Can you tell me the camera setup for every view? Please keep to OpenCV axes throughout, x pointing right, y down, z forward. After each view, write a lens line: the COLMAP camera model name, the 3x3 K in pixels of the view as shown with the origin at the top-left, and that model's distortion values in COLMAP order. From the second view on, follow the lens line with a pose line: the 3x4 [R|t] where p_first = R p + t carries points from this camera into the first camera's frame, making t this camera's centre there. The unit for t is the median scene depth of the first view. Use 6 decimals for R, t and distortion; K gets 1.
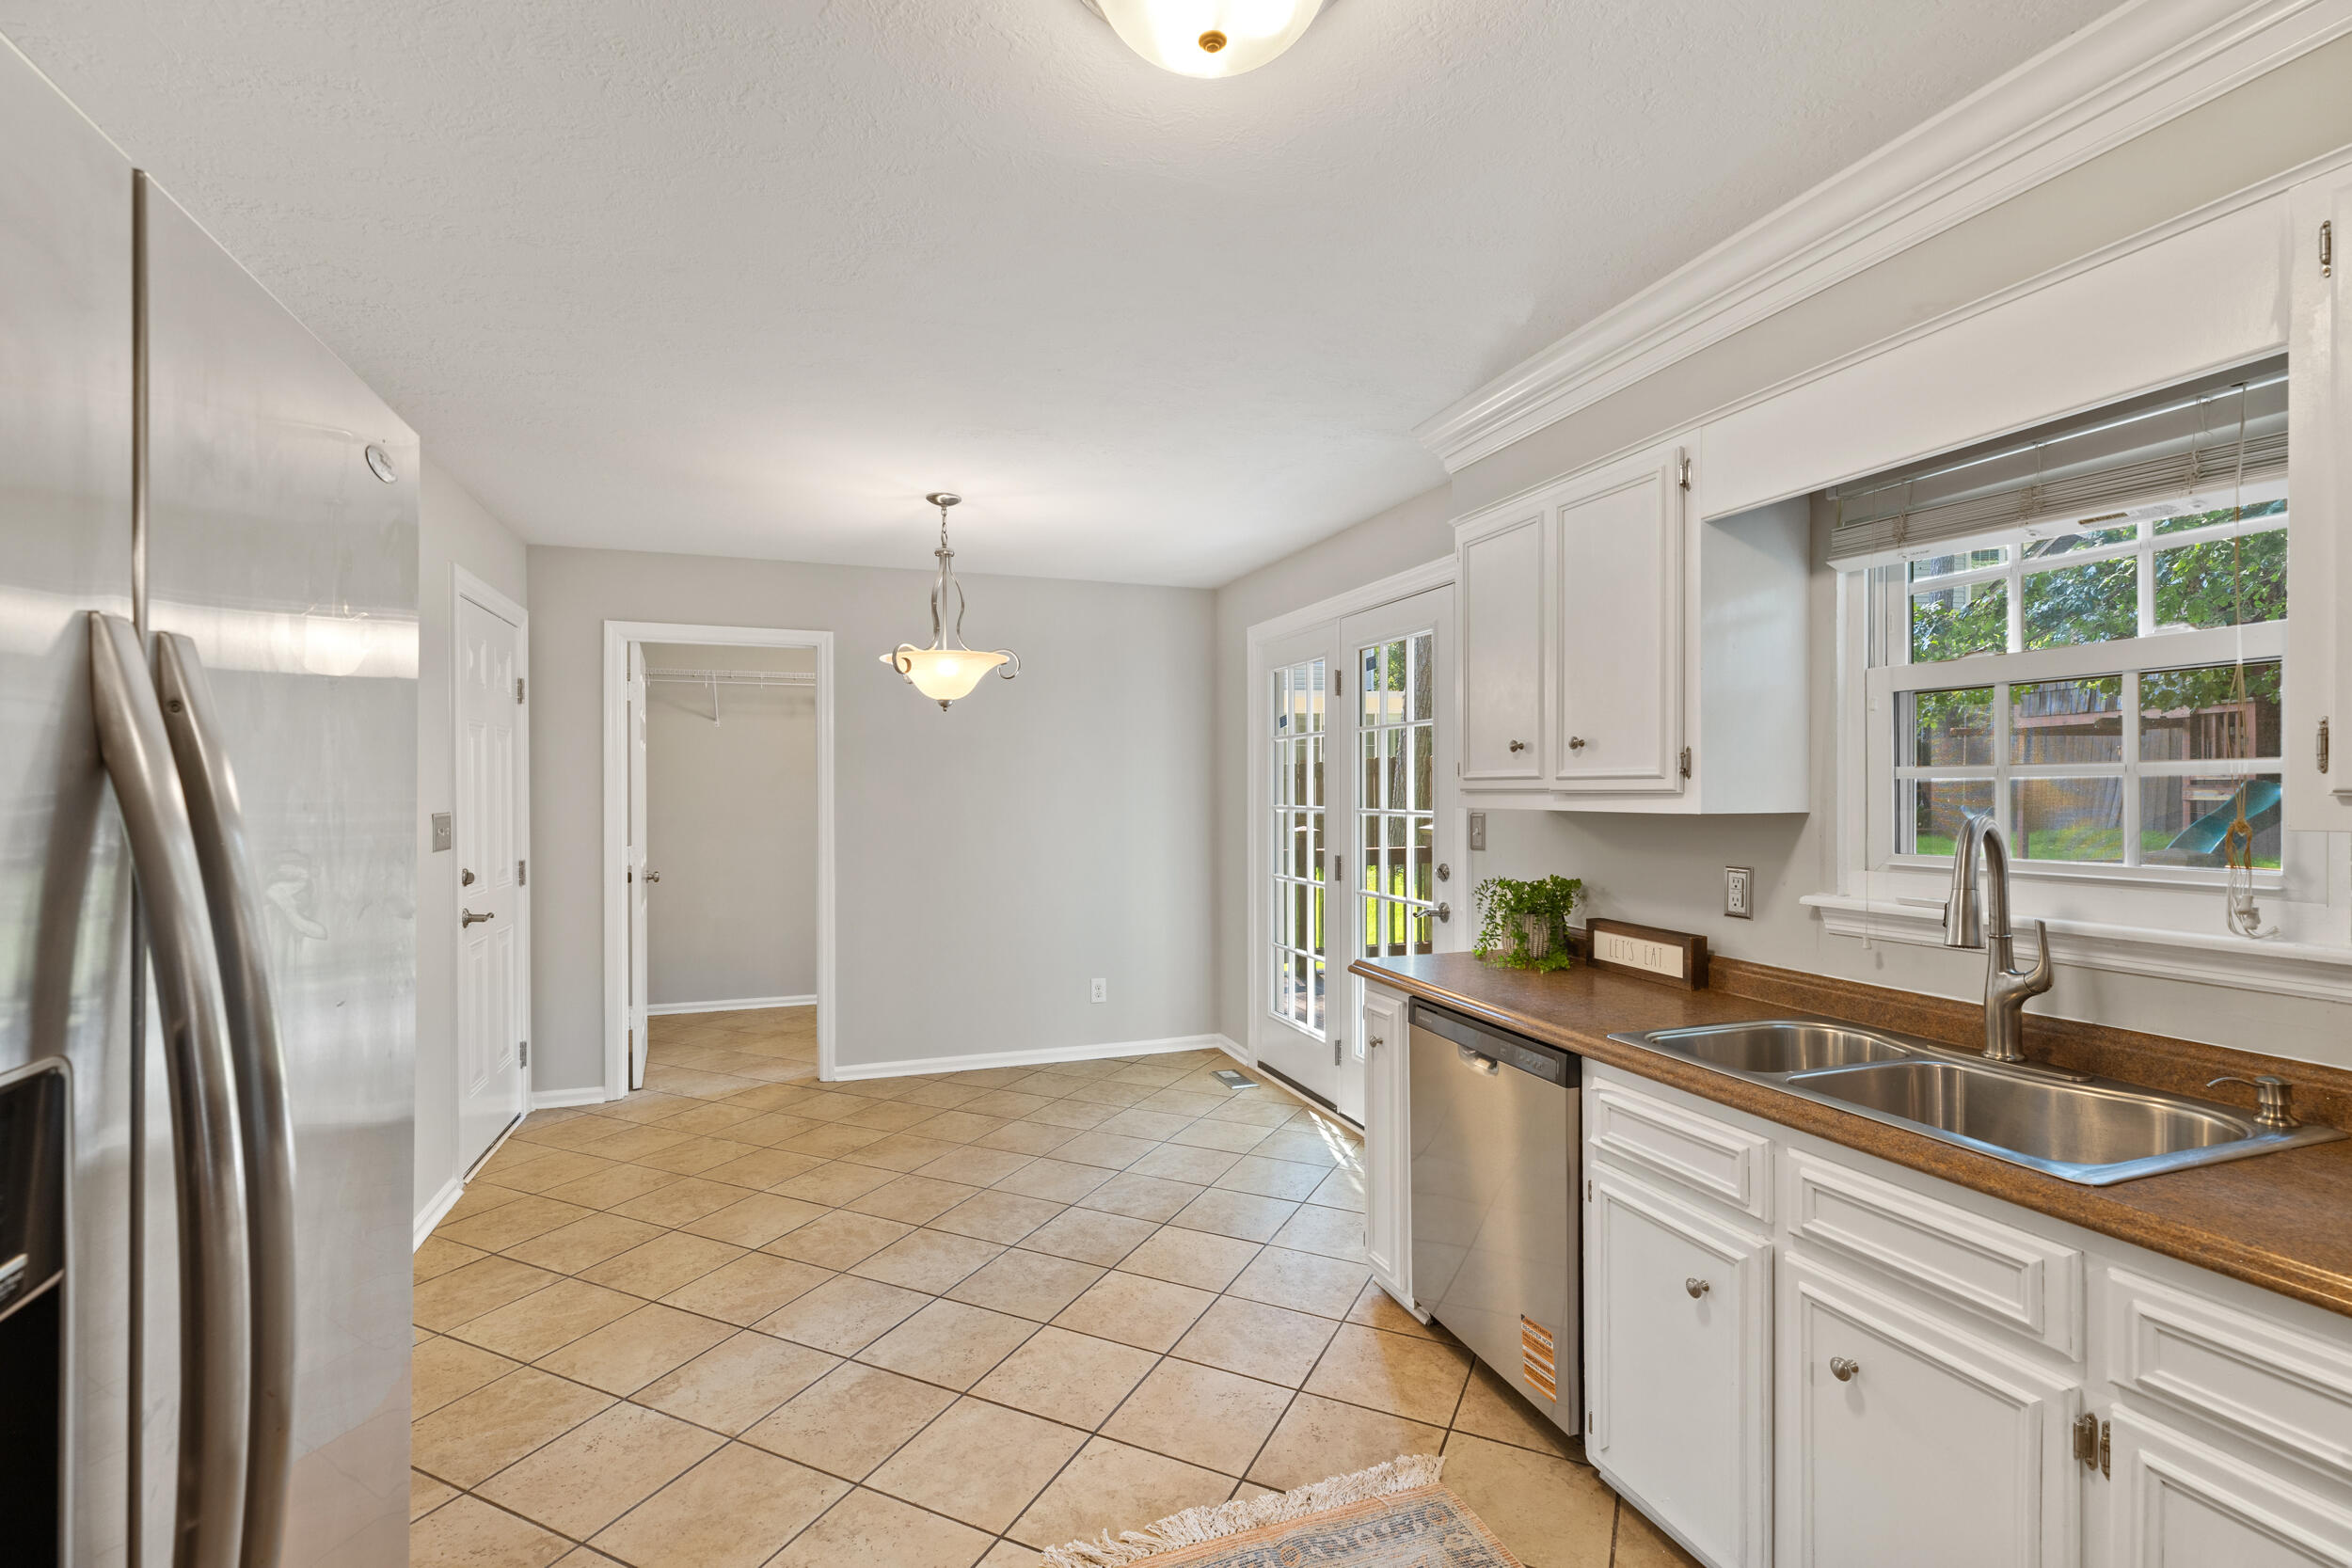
lens RADIAL K [[1059.6, 0, 1178.1], [0, 1059.6, 783.3], [0, 0, 1]] dist [0.001705, 0.000090]
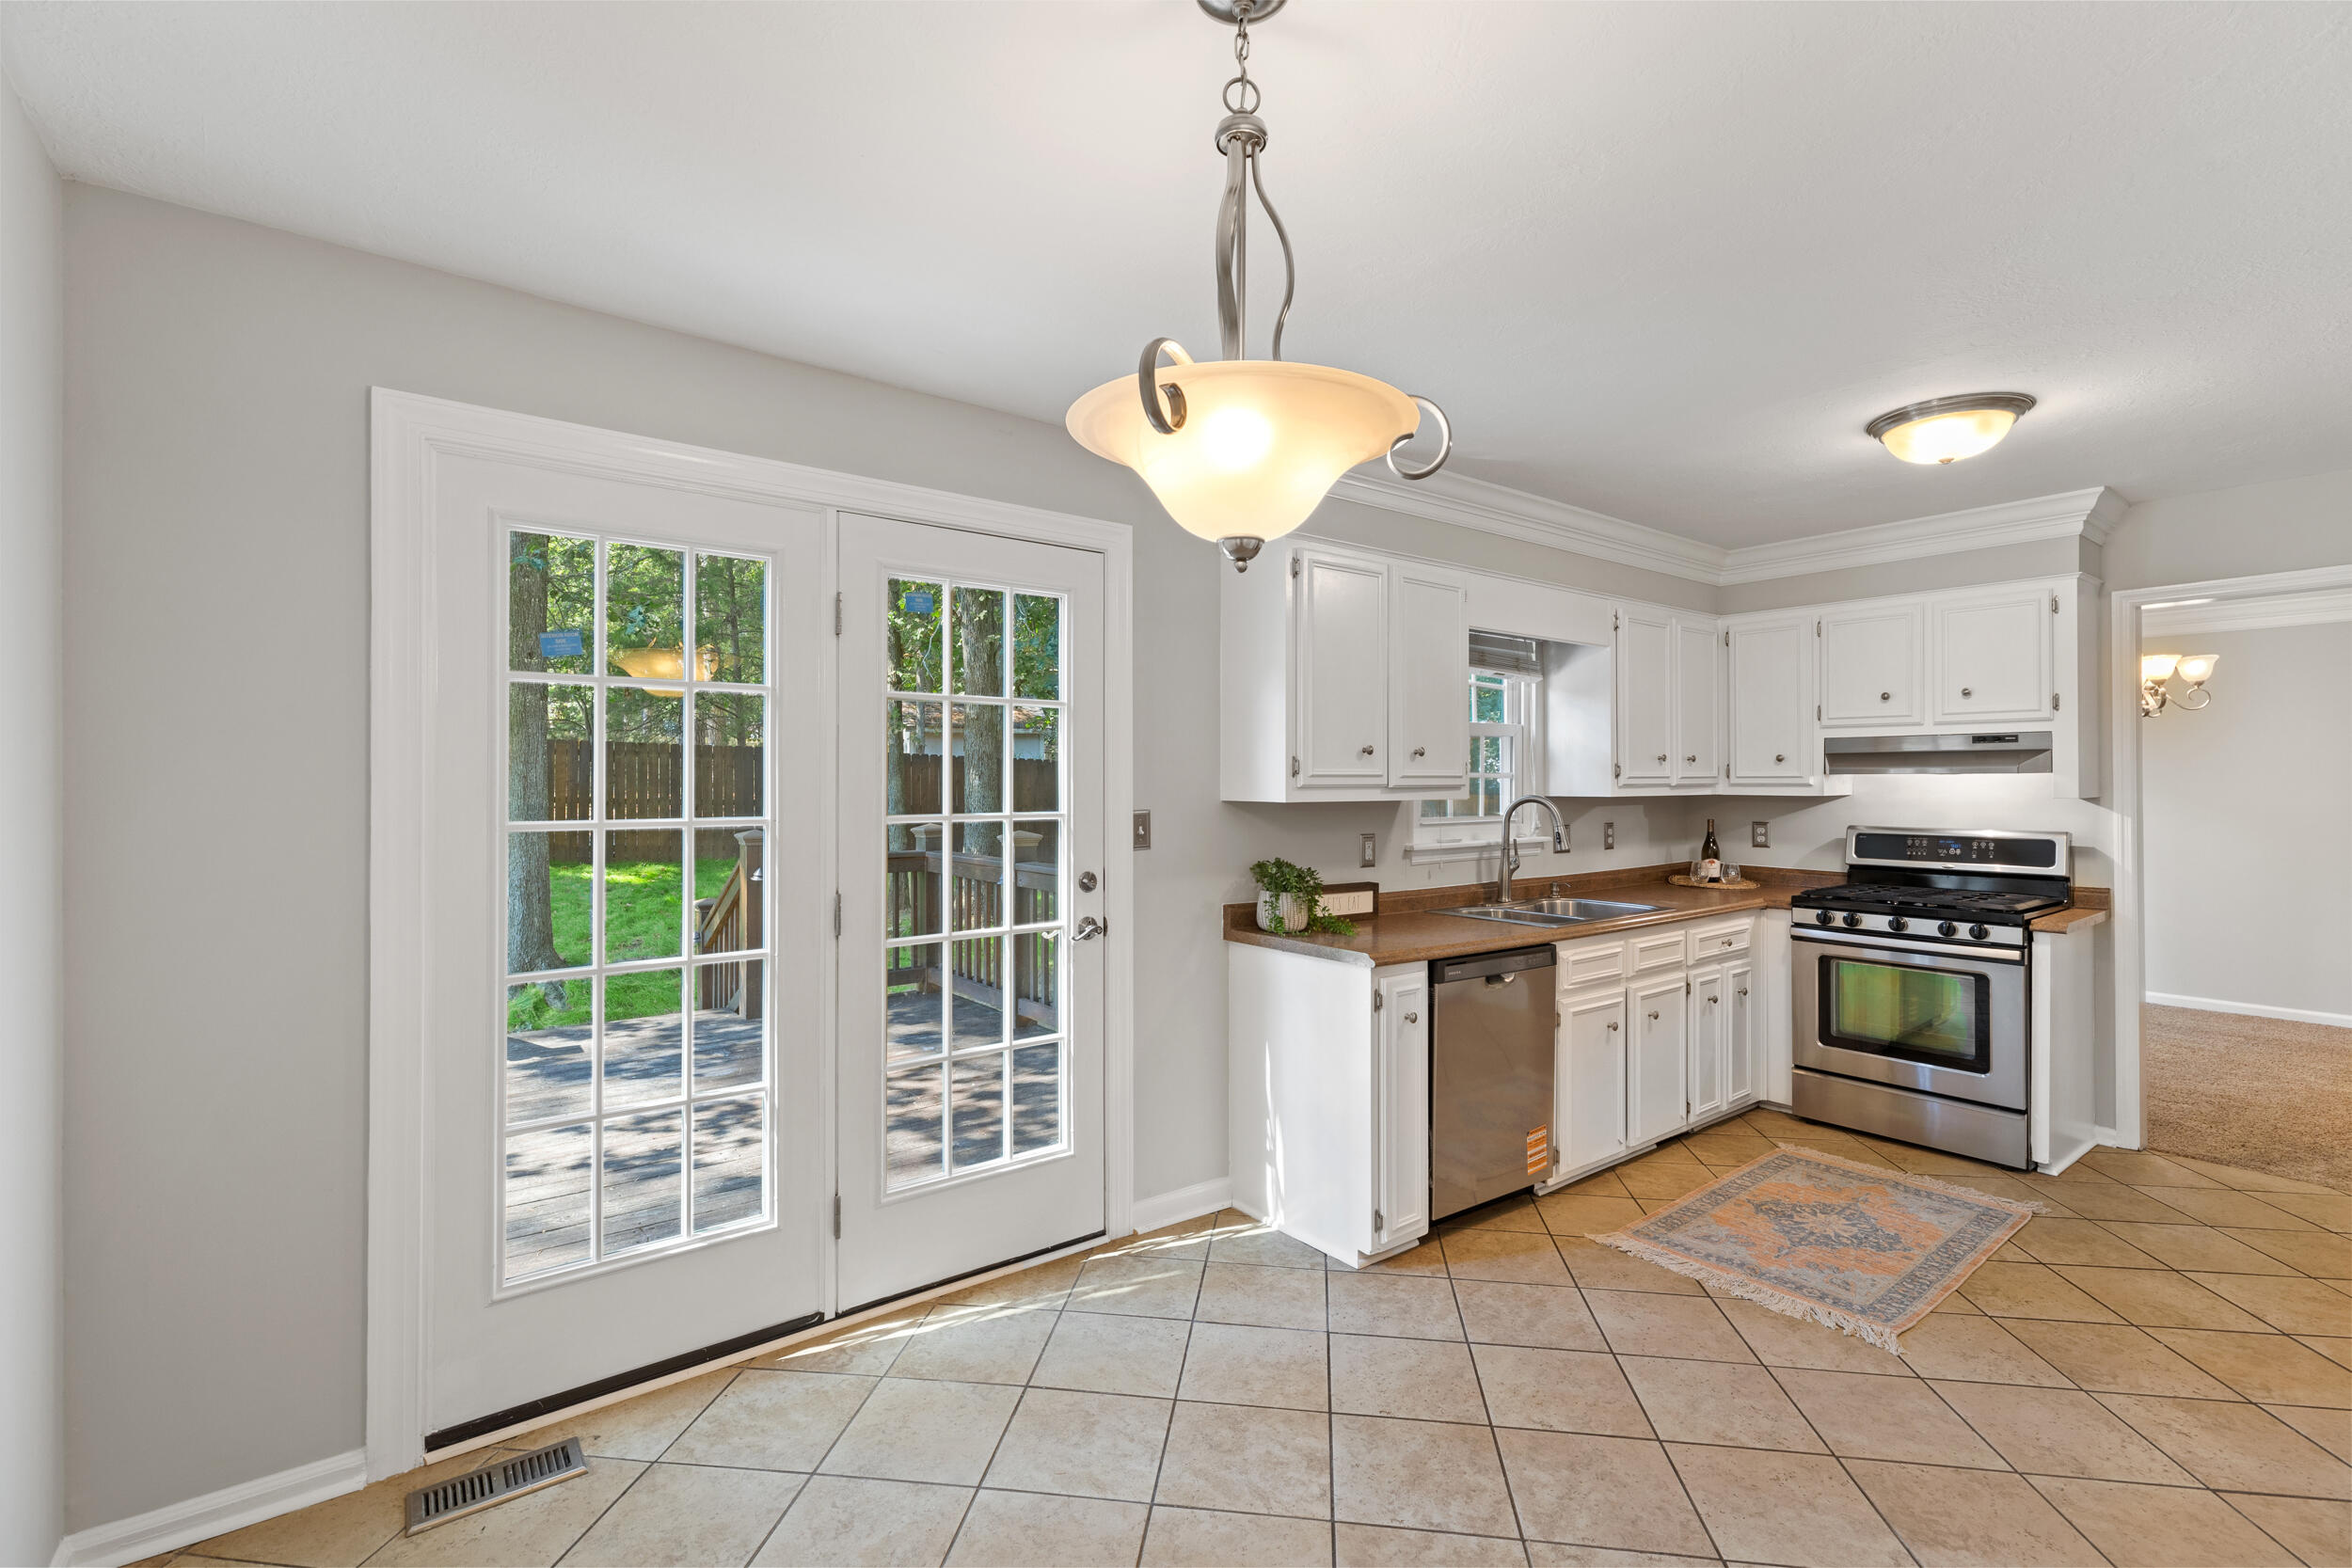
lens RADIAL K [[1049.9, 0, 1177.2], [0, 1049.9, 773.2], [0, 0, 1]] dist [0.000232, -0.000382]
pose [[-0.313257, 0.009153, 0.949624, -0.865982], [-0.004378, 0.999929, -0.011082, 0.007533], [-0.949658, -0.007629, -0.313194, 1.787633]]
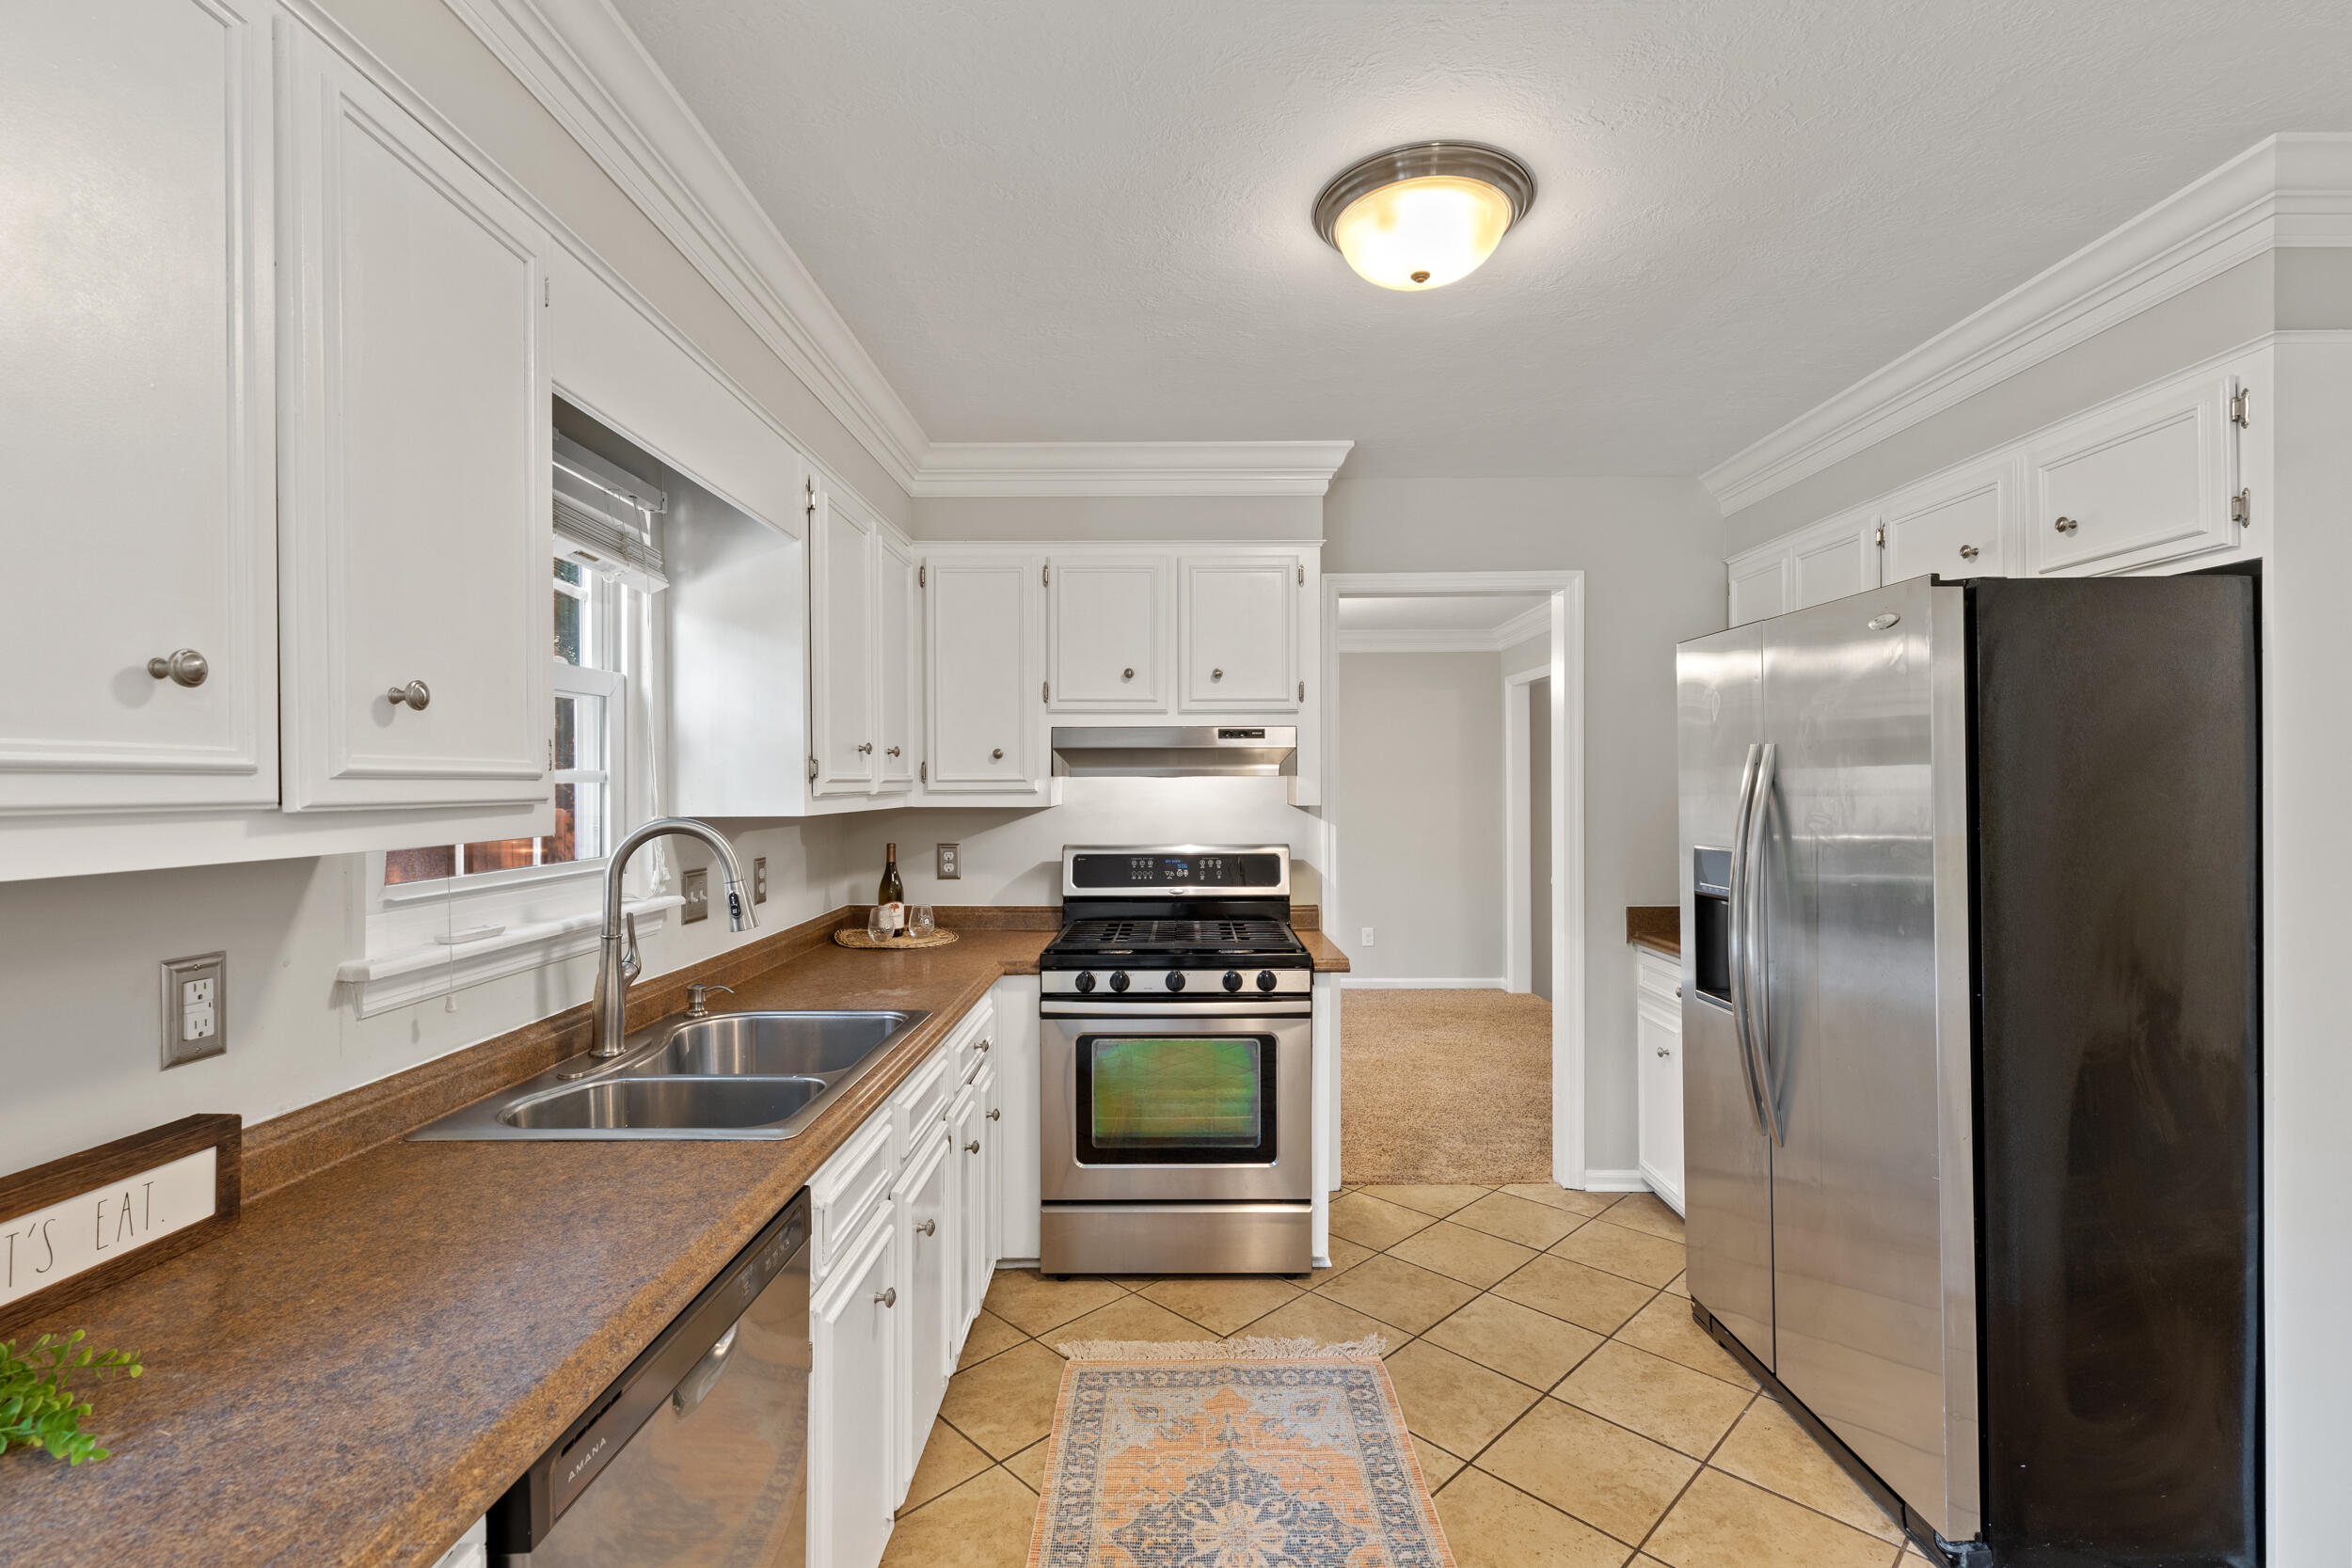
lens RADIAL K [[1053.4, 0, 1181.0], [0, 1053.4, 788.0], [0, 0, 1]] dist [0.001419, -0.000396]
pose [[-0.942305, 0.004806, 0.334721, -0.071624], [0.003790, 0.999986, -0.003688, 0.003689], [-0.334734, -0.002207, -0.942310, 1.339309]]
